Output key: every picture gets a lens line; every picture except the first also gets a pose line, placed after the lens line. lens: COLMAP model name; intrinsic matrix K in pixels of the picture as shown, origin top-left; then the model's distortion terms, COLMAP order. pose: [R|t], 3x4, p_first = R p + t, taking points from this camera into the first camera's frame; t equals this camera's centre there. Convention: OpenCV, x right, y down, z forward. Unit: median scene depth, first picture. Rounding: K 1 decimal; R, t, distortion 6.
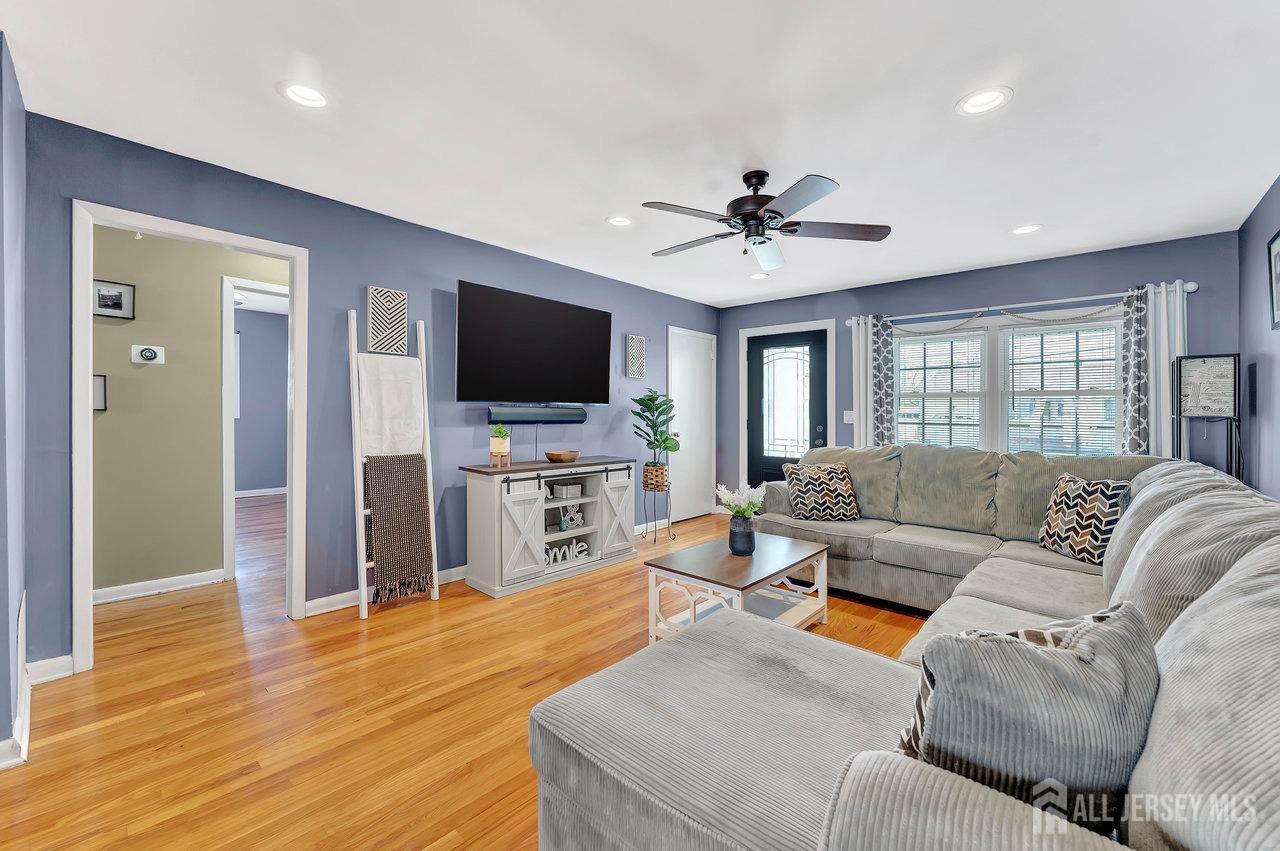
lens RADIAL K [[518.5, 0, 646.1], [0, 518.5, 416.0], [0, 0, 1]] dist [-0.000336, 0.000392]
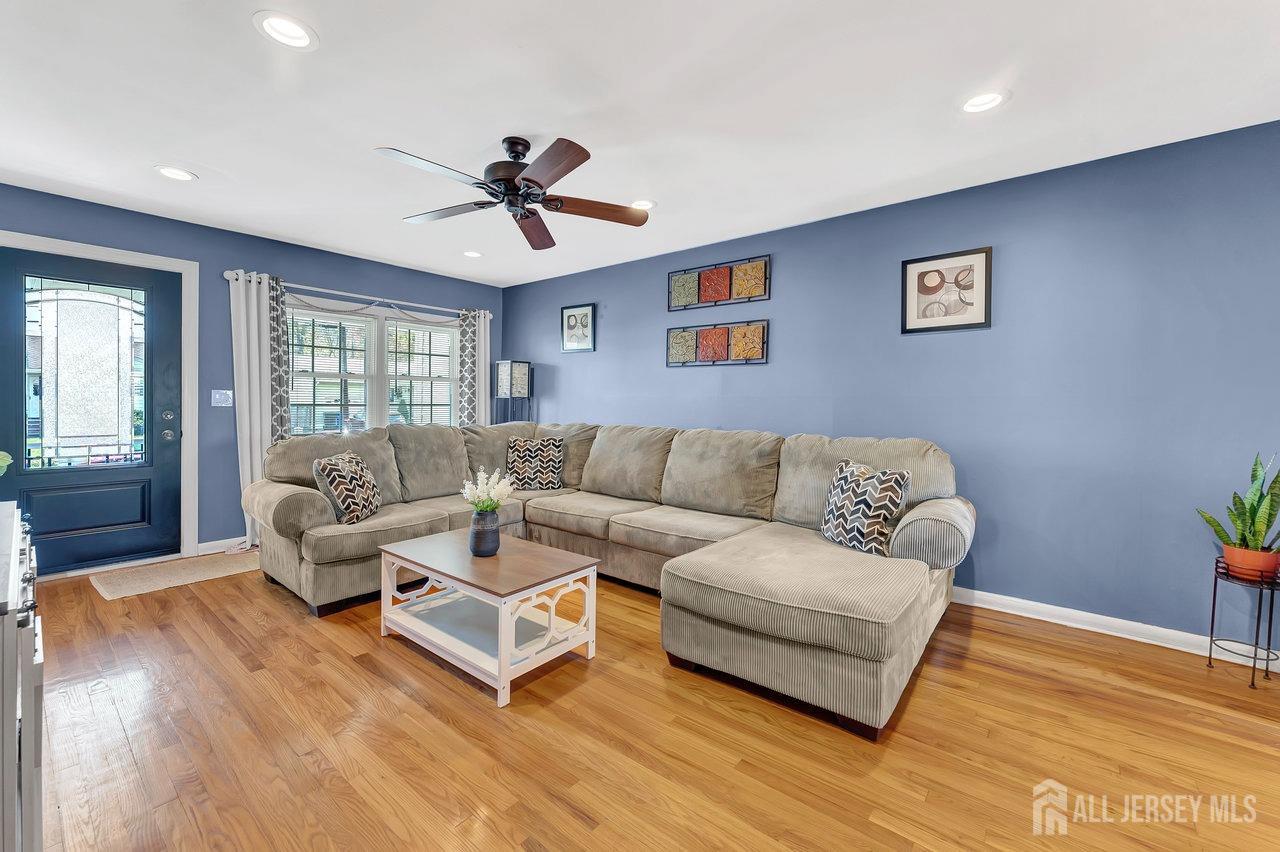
lens RADIAL K [[518.5, 0, 625.1], [0, 518.5, 398.4], [0, 0, 1]] dist [-0.000336, 0.000392]
pose [[-0.037783, -0.005124, 0.999273, -0.431145], [-0.001961, 0.999985, 0.005054, -0.003070], [-0.999284, -0.001769, -0.037793, 0.483914]]
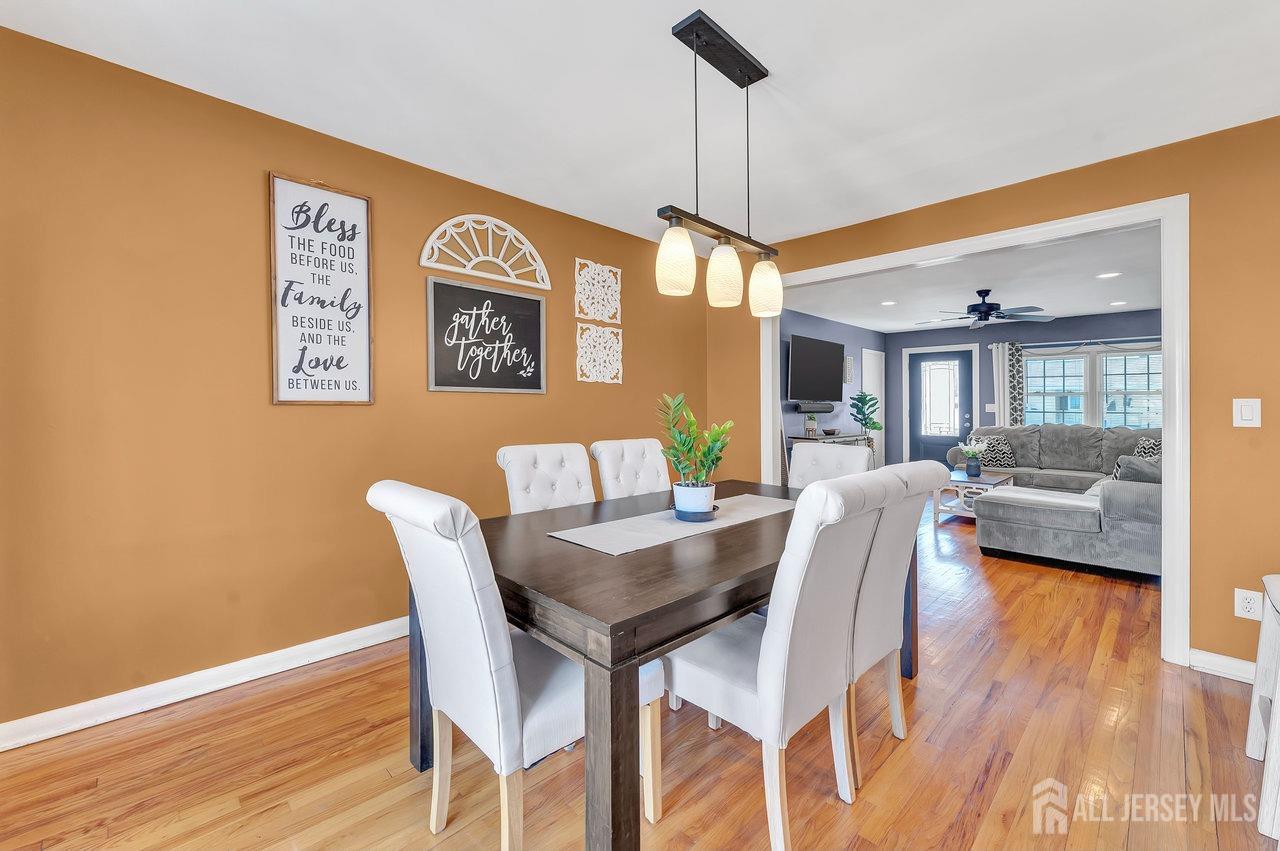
lens RADIAL K [[518.5, 0, 654.3], [0, 518.5, 406.8], [0, 0, 1]] dist [-0.000336, 0.000392]
pose [[0.997966, -0.005436, -0.063517, -0.551435], [0.005322, 0.999984, -0.001960, -0.004295], [0.063527, 0.001618, 0.997979, -0.650591]]
